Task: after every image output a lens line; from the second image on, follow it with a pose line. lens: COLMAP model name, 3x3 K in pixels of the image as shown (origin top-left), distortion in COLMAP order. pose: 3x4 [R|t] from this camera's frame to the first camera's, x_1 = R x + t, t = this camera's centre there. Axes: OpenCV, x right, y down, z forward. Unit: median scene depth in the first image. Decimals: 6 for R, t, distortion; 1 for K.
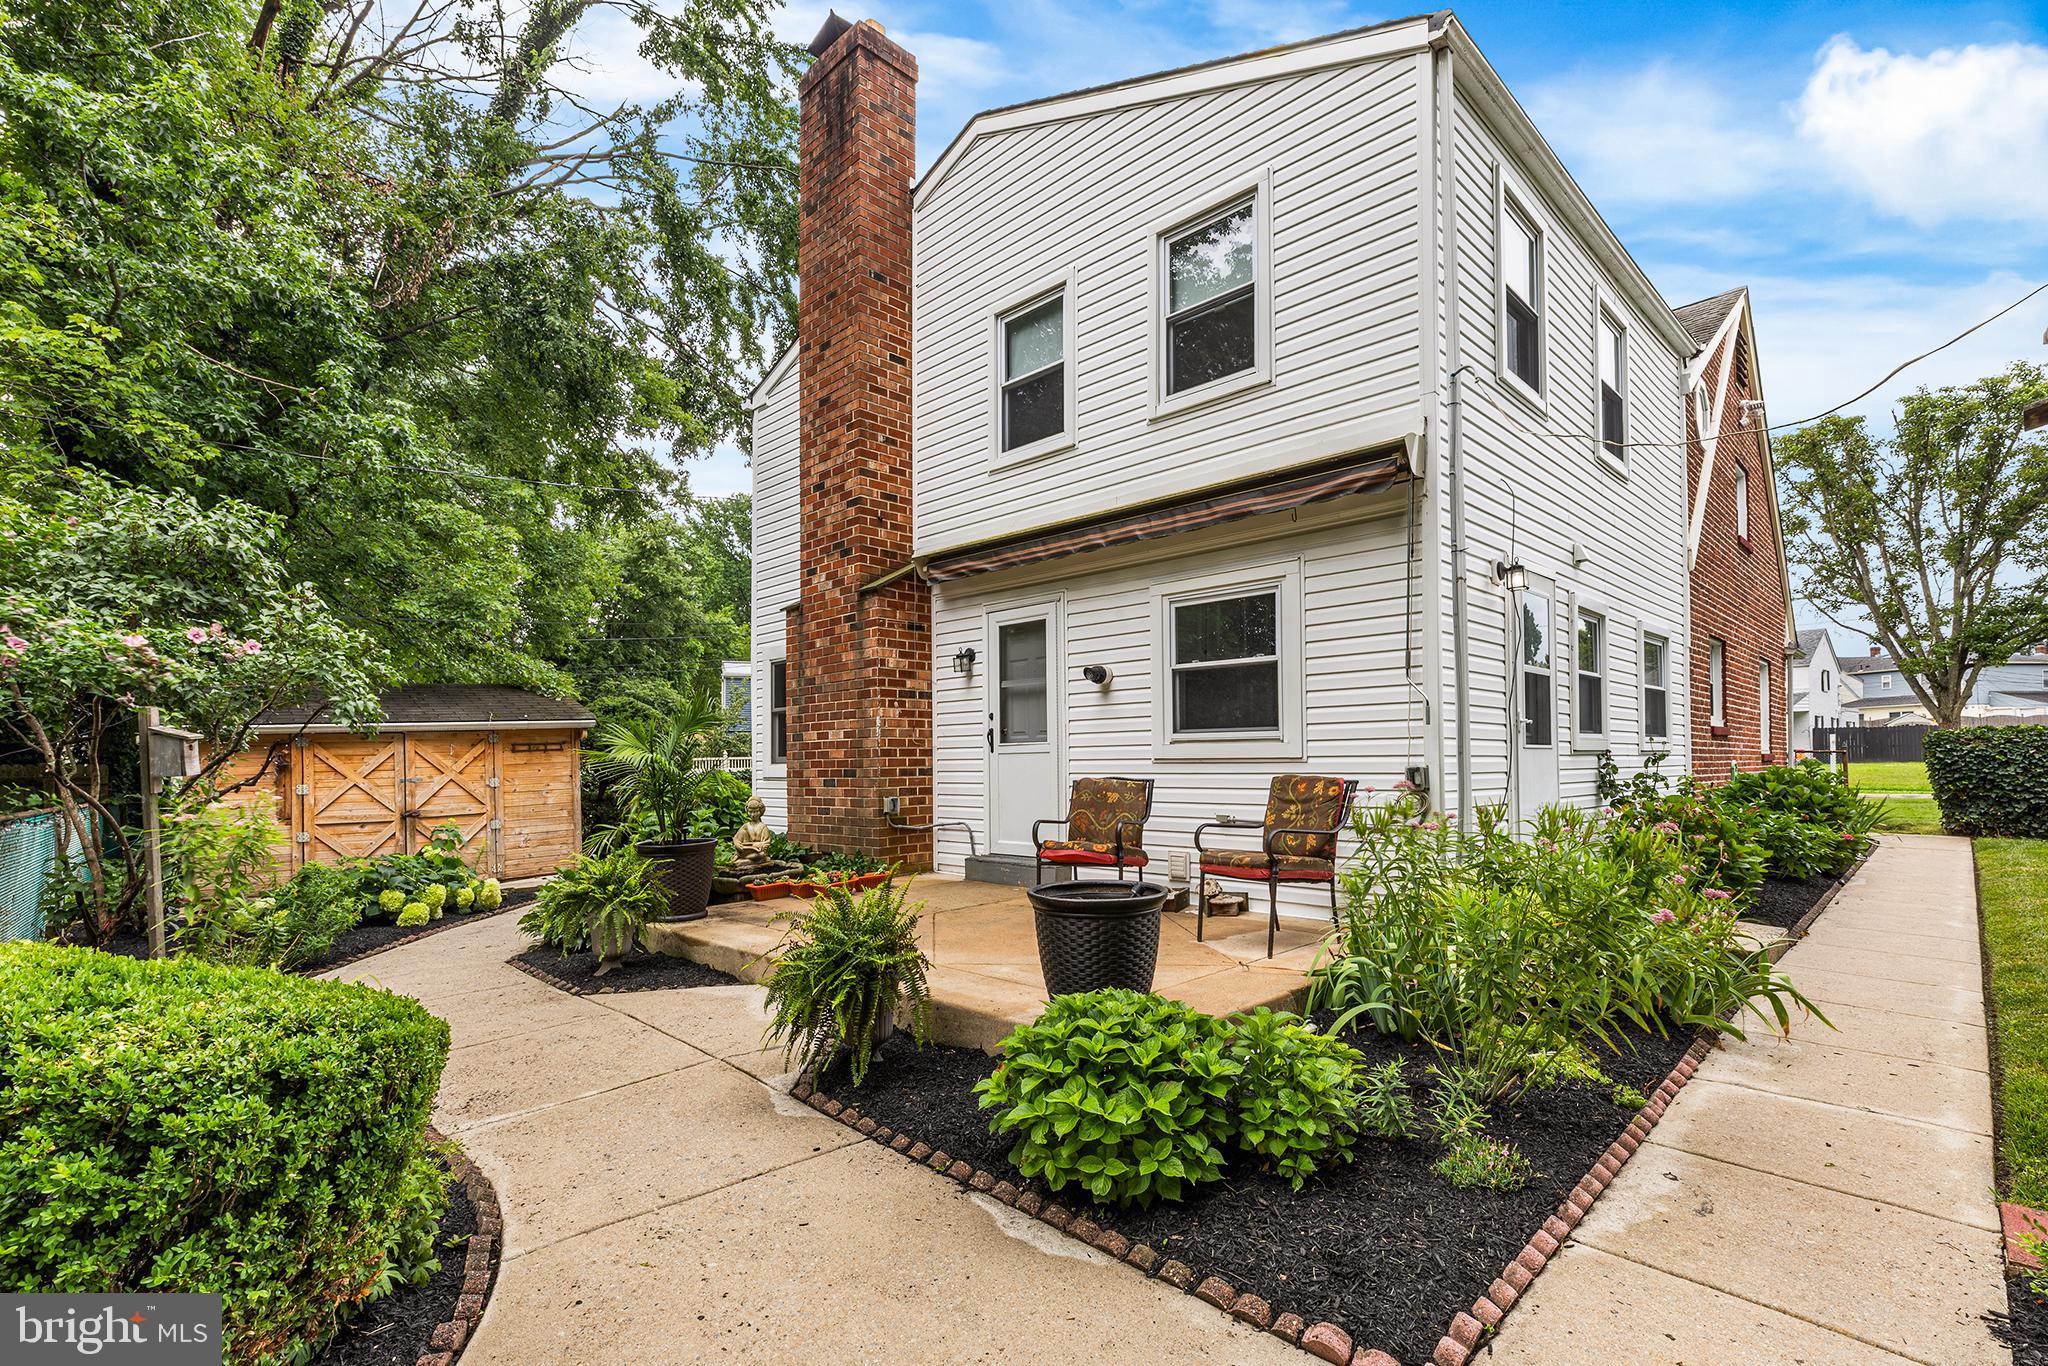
lens RADIAL K [[940.0, 0, 992.6], [0, 940.0, 744.4], [0, 0, 1]] dist [0.013410, 0.000258]
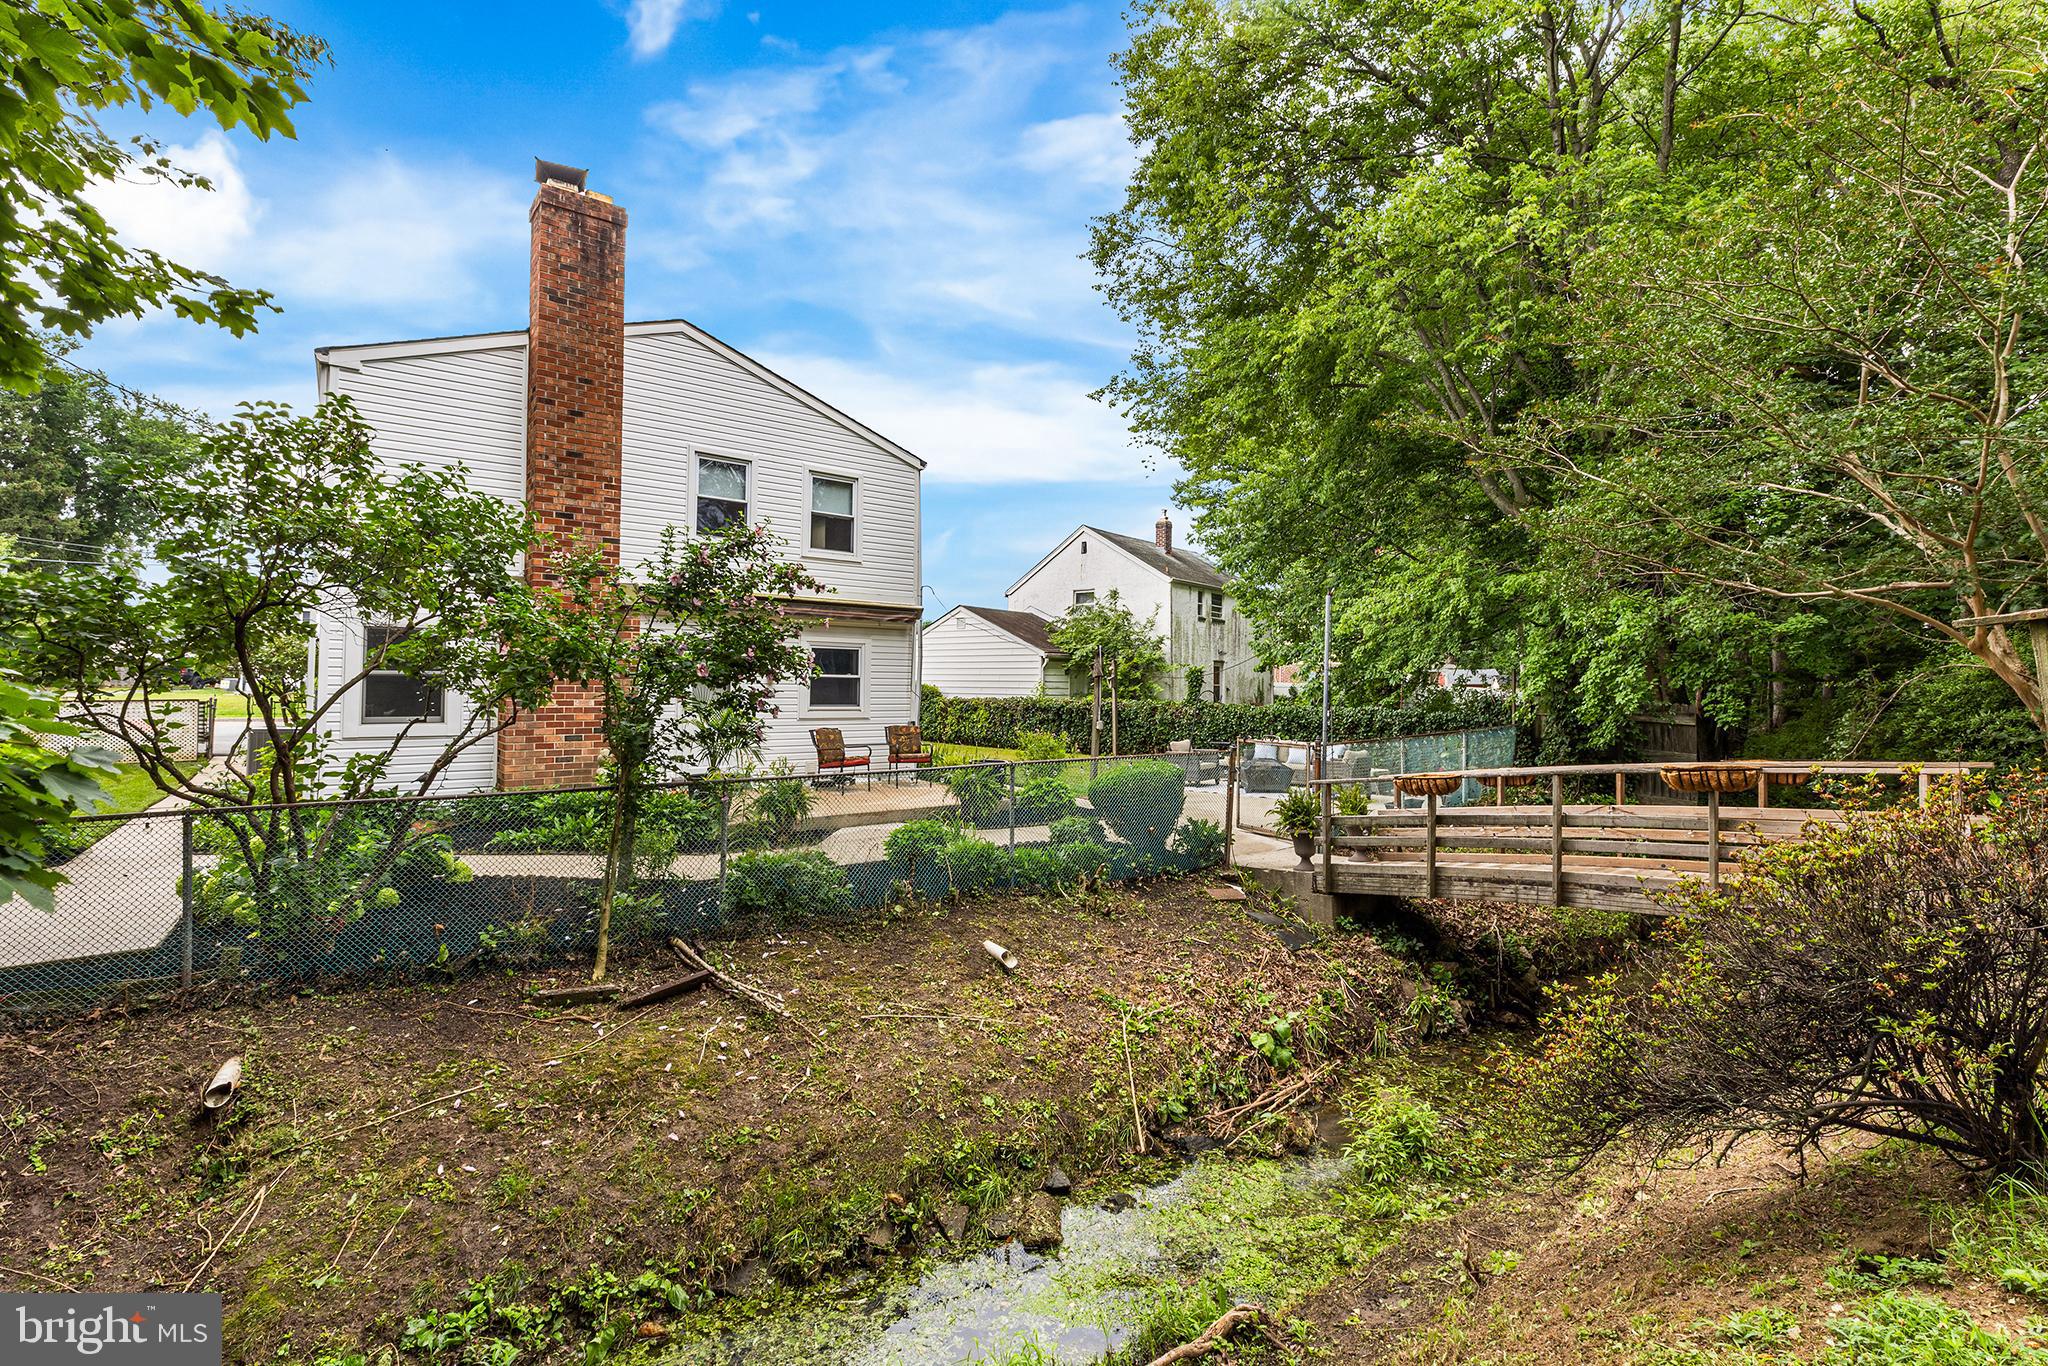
lens RADIAL K [[940.0, 0, 1021.2], [0, 940.0, 682.8], [0, 0, 1]] dist [0.013410, 0.000258]
pose [[0.132393, 0.015432, 0.991077, -0.817749], [-0.029545, 0.999496, -0.011617, -0.024146], [-0.990757, -0.027744, 0.132783, 0.105017]]
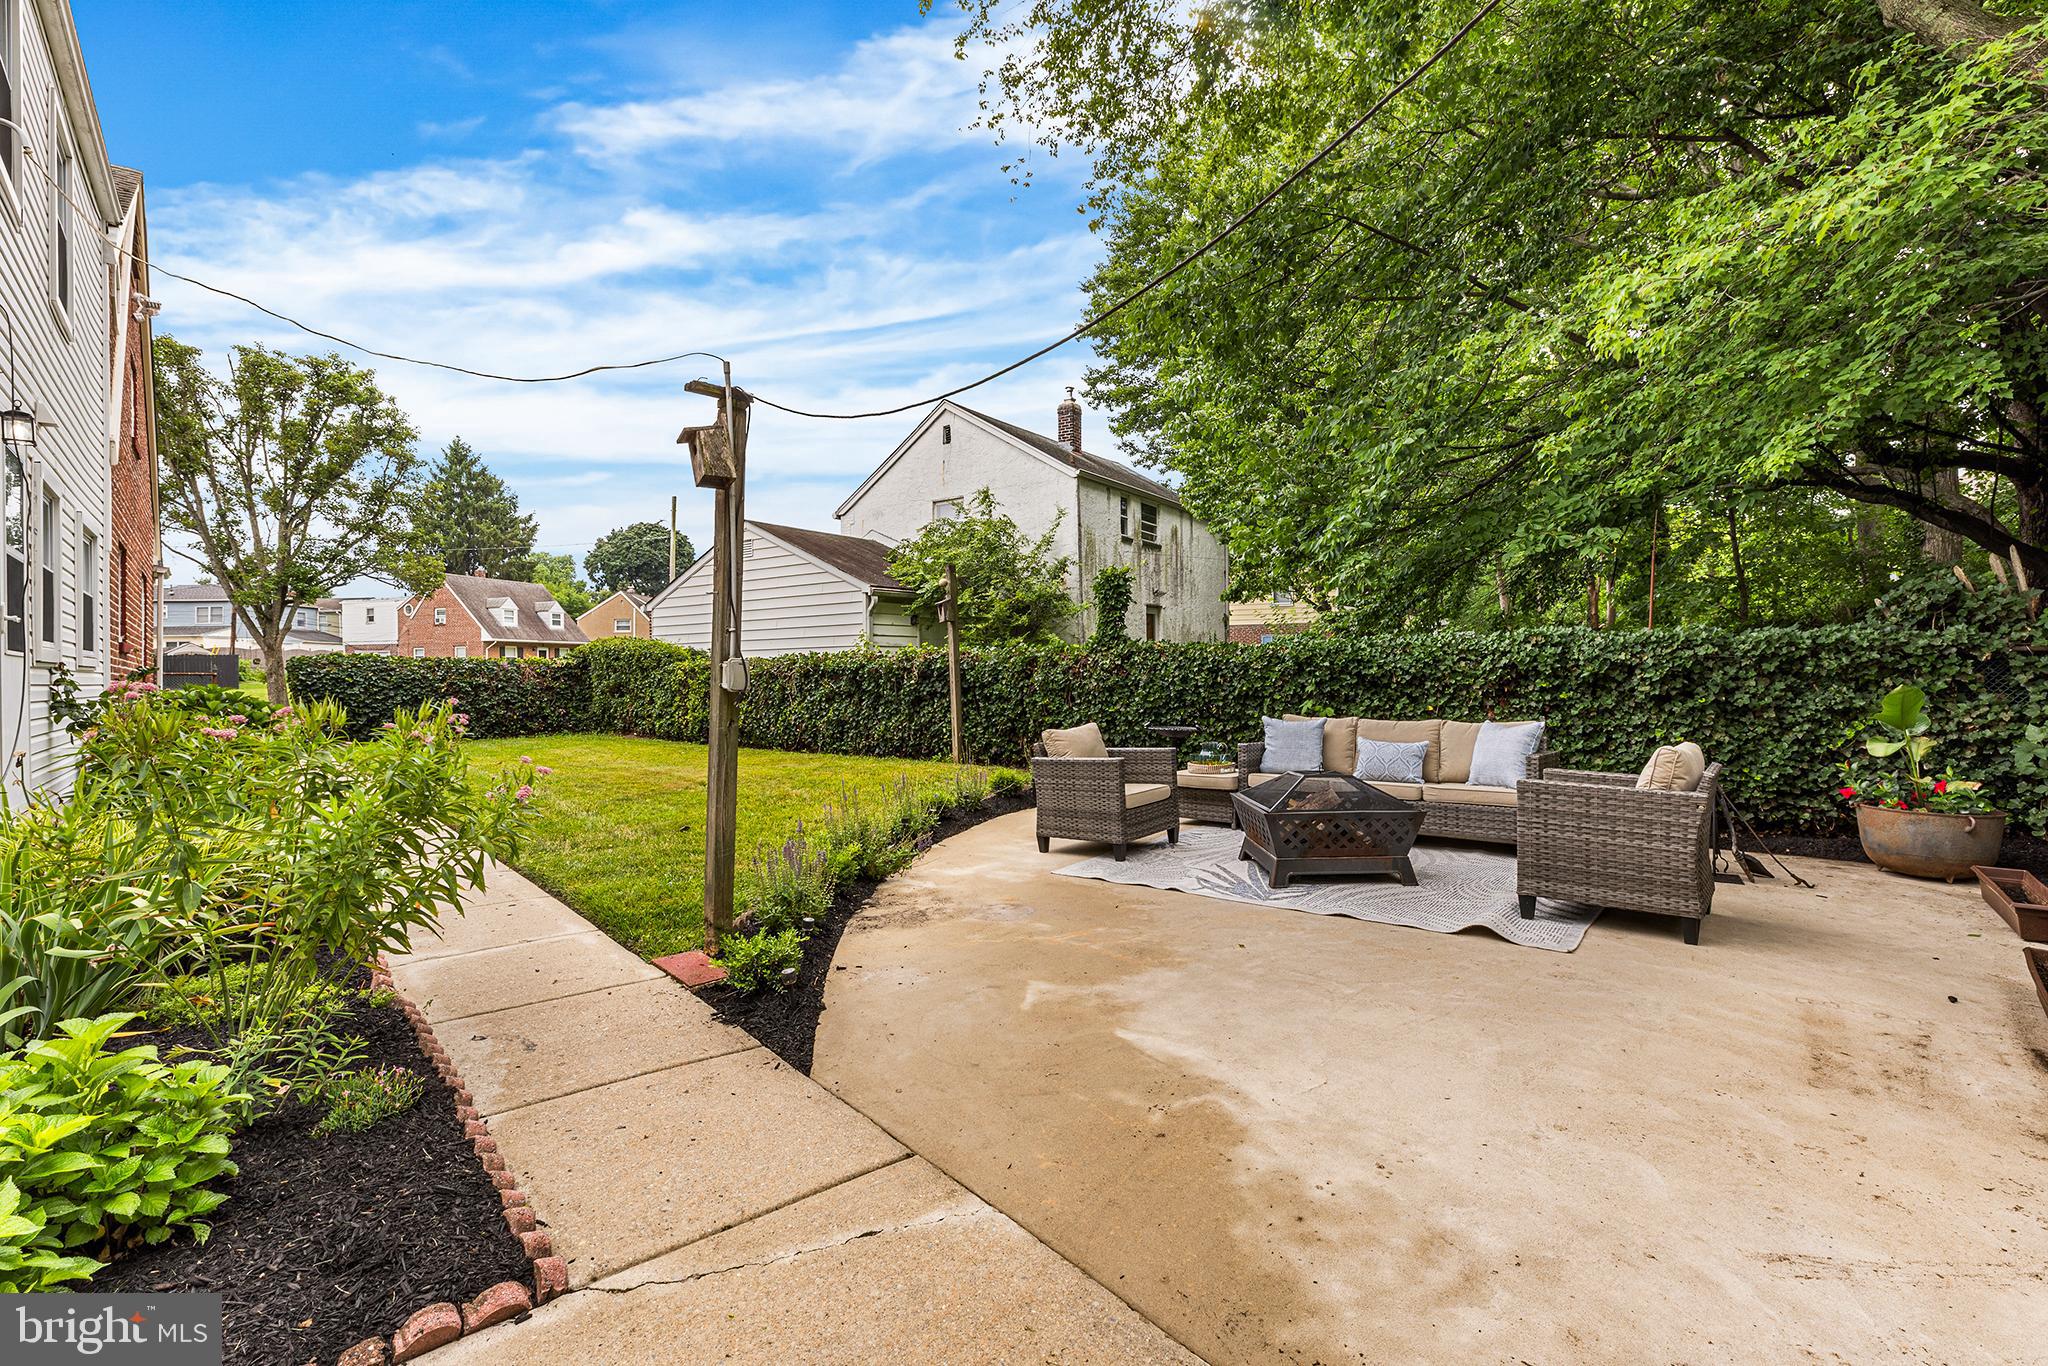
lens RADIAL K [[940.0, 0, 1023.7], [0, 940.0, 680.0], [0, 0, 1]] dist [0.013410, 0.000258]
pose [[0.055918, 0.004171, 0.998427, -0.062412], [-0.008213, 0.999959, -0.003718, 0.008395], [-0.998402, -0.007993, 0.055950, 0.060264]]
